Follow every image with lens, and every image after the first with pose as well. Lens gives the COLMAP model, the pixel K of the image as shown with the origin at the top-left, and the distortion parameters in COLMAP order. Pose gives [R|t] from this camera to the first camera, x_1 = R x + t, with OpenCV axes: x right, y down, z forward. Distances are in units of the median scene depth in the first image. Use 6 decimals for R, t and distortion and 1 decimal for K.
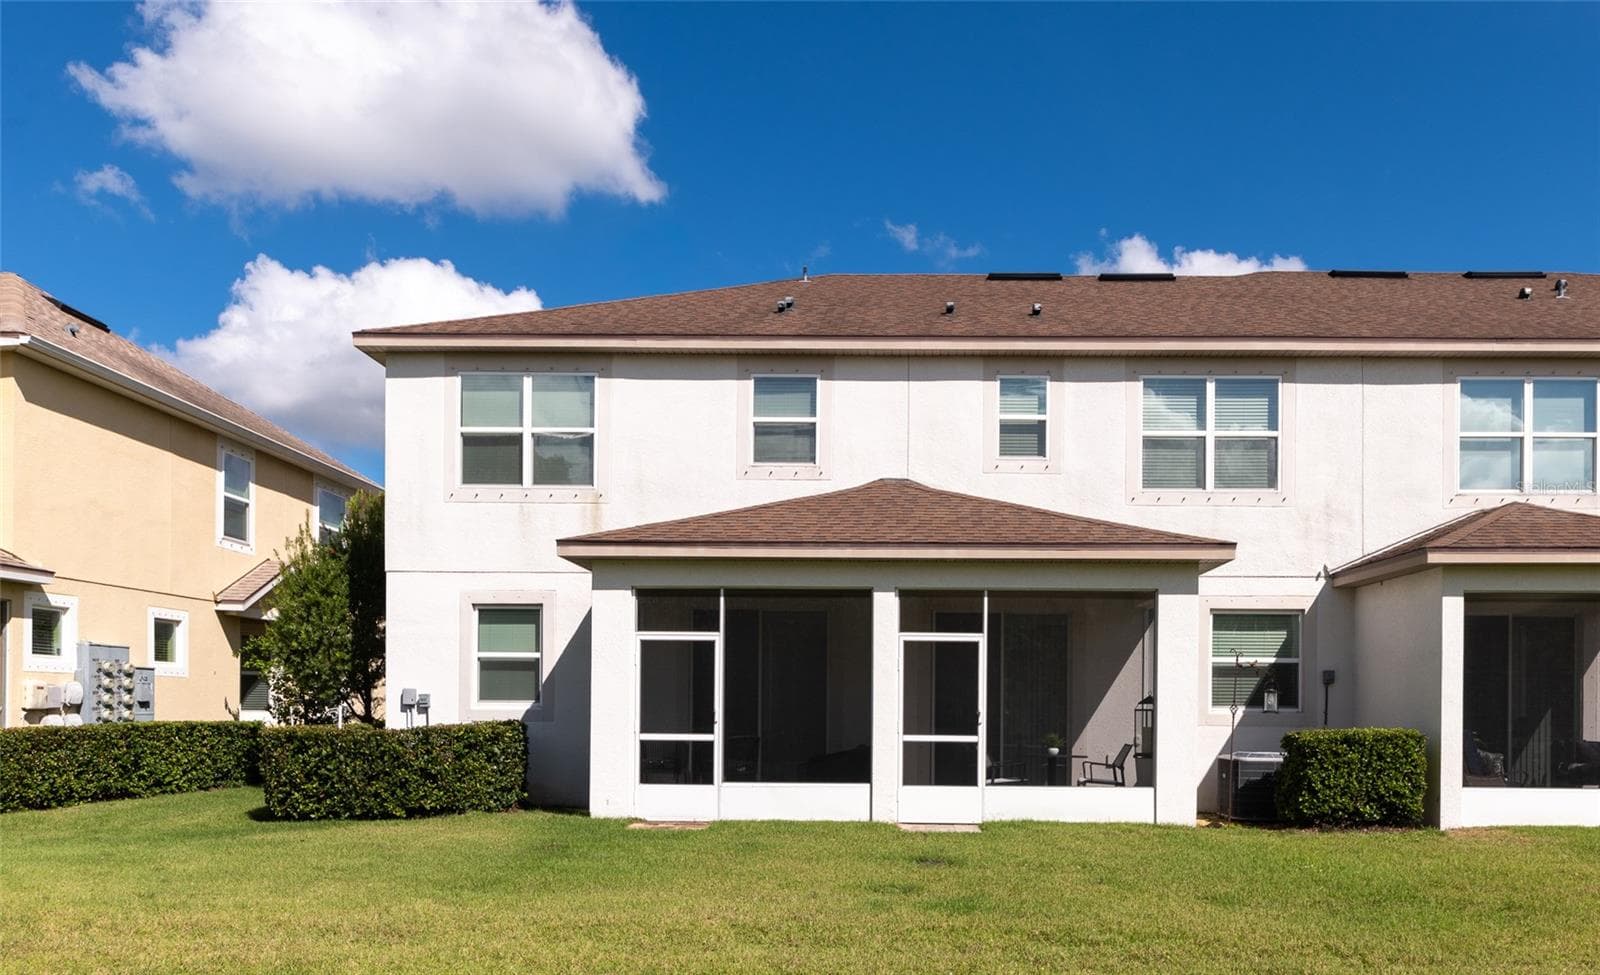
lens RADIAL K [[1173.6, 0, 893.4], [0, 1173.6, 719.6], [0, 0, 1]] dist [0.003024, 0.009720]
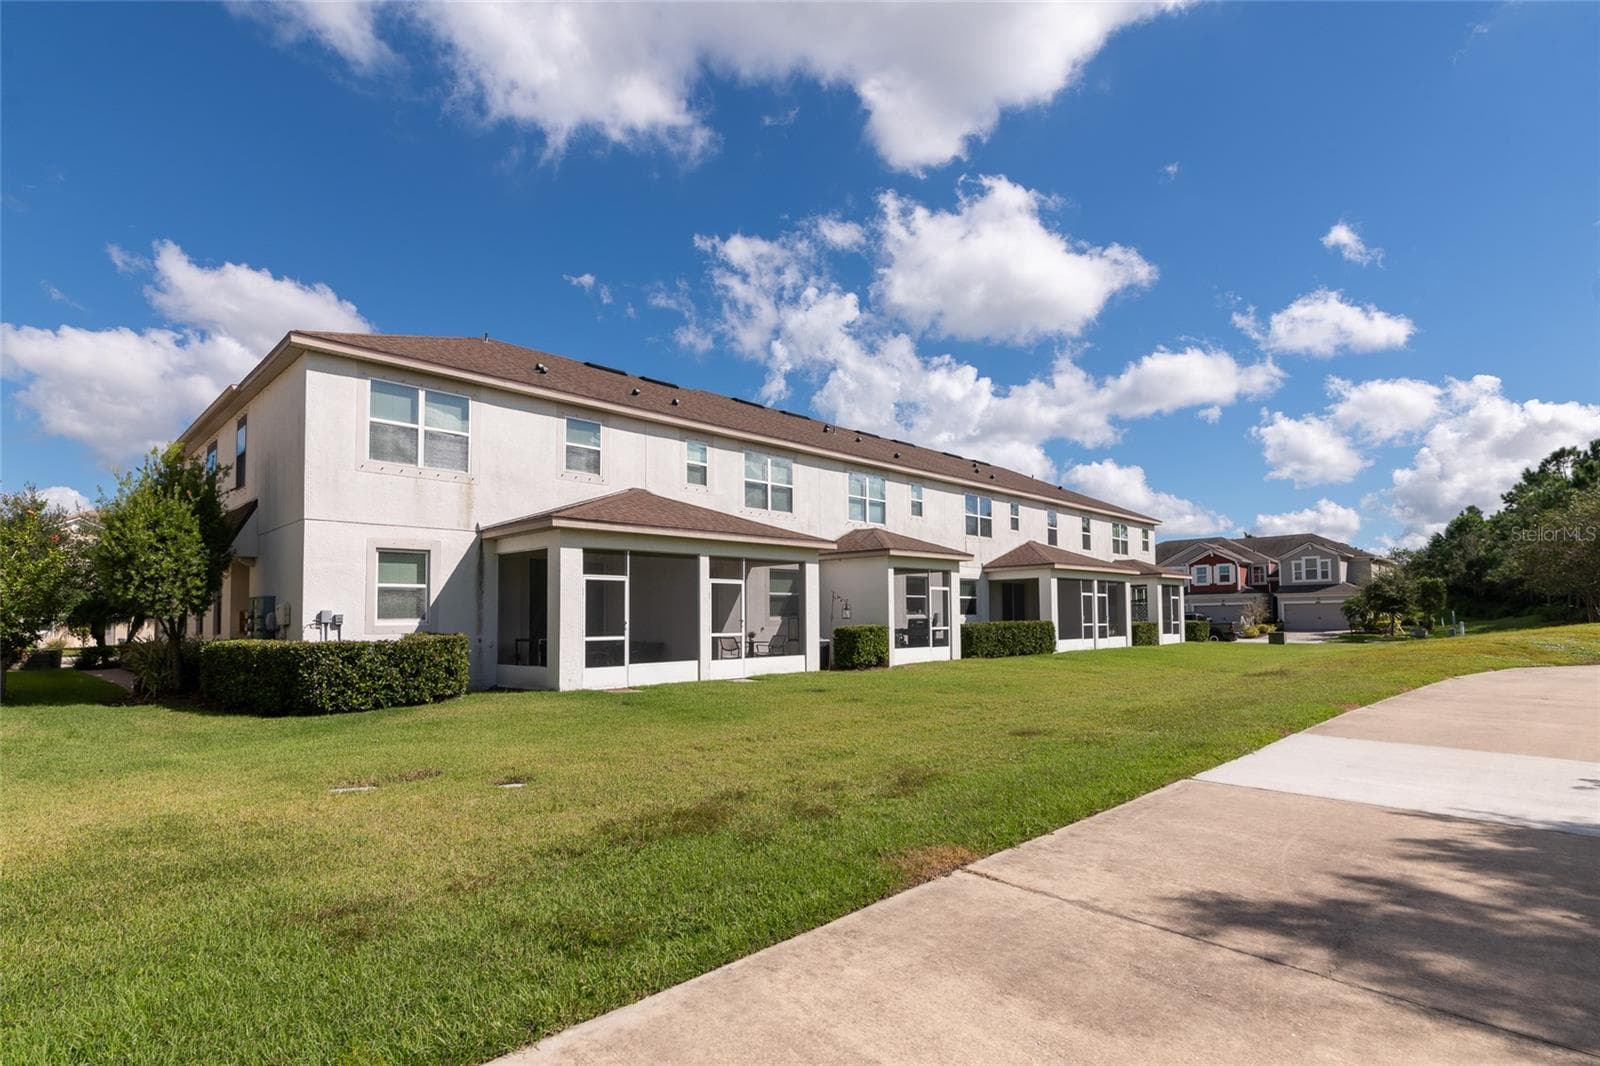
lens RADIAL K [[796.2, 0, 806.1], [0, 796.2, 596.3], [0, 0, 1]] dist [-0.001019, -0.000903]
pose [[0.689292, 0.005919, 0.724459, -0.687531], [0.021596, 0.999354, -0.028713, -0.005627], [-0.724162, 0.035437, 0.688719, 0.009076]]
